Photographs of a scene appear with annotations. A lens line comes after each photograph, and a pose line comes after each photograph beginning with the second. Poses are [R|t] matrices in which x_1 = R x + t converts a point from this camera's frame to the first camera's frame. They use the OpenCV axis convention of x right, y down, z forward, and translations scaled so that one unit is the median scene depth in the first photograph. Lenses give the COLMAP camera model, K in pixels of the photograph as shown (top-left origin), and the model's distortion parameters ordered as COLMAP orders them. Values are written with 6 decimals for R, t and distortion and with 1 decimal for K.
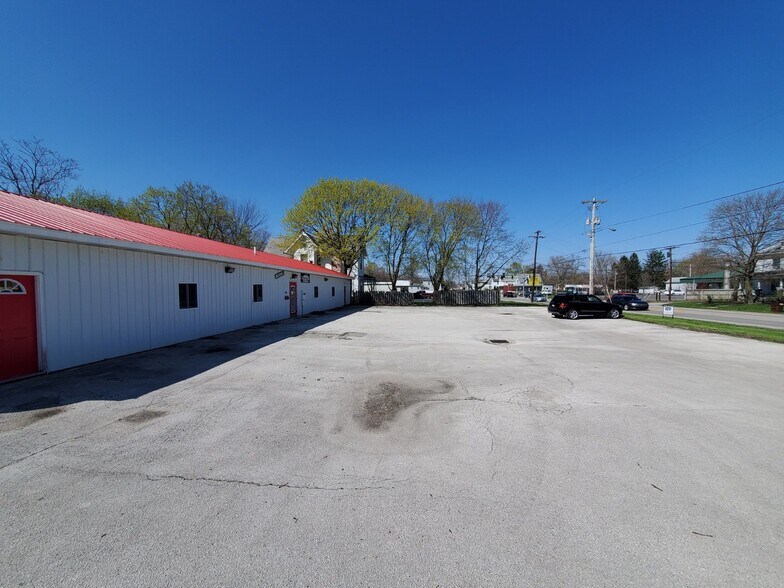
lens RADIAL K [[311.4, 0, 392.0], [0, 311.4, 301.0], [0, 0, 1]] dist [0.001357, -0.000371]
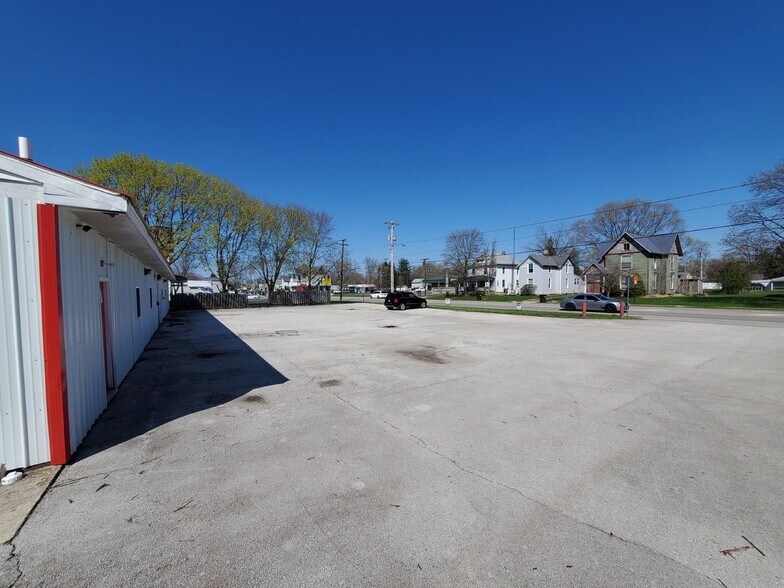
lens RADIAL K [[311.4, 0, 392.0], [0, 311.4, 301.0], [0, 0, 1]] dist [0.001357, -0.000371]
pose [[0.777042, -0.038157, 0.628291, -0.209984], [0.038014, 0.999184, 0.013668, -0.002079], [-0.628300, 0.013263, 0.777858, -0.042231]]
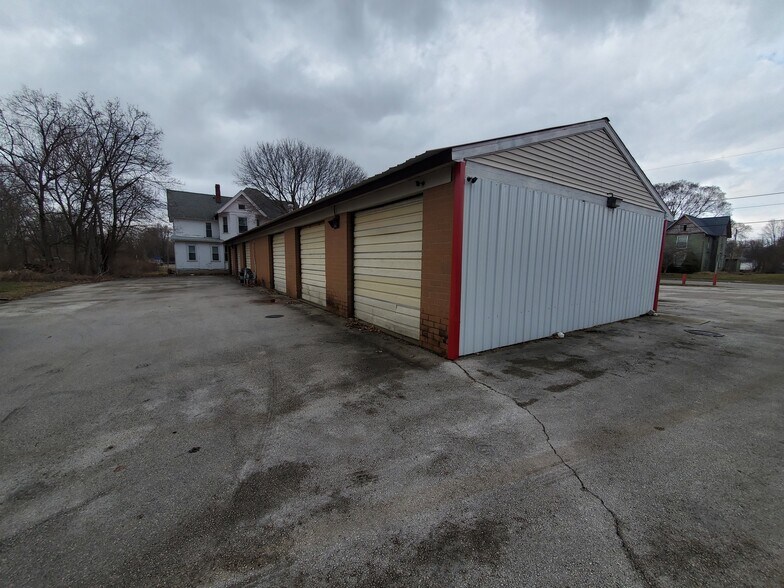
lens RADIAL K [[311.4, 0, 392.0], [0, 311.4, 301.0], [0, 0, 1]] dist [0.001357, -0.000371]
pose [[0.785043, -0.070532, 0.615412, -0.541946], [0.012203, 0.995064, 0.098477, 0.005299], [-0.619321, -0.069799, 0.782029, 0.027275]]
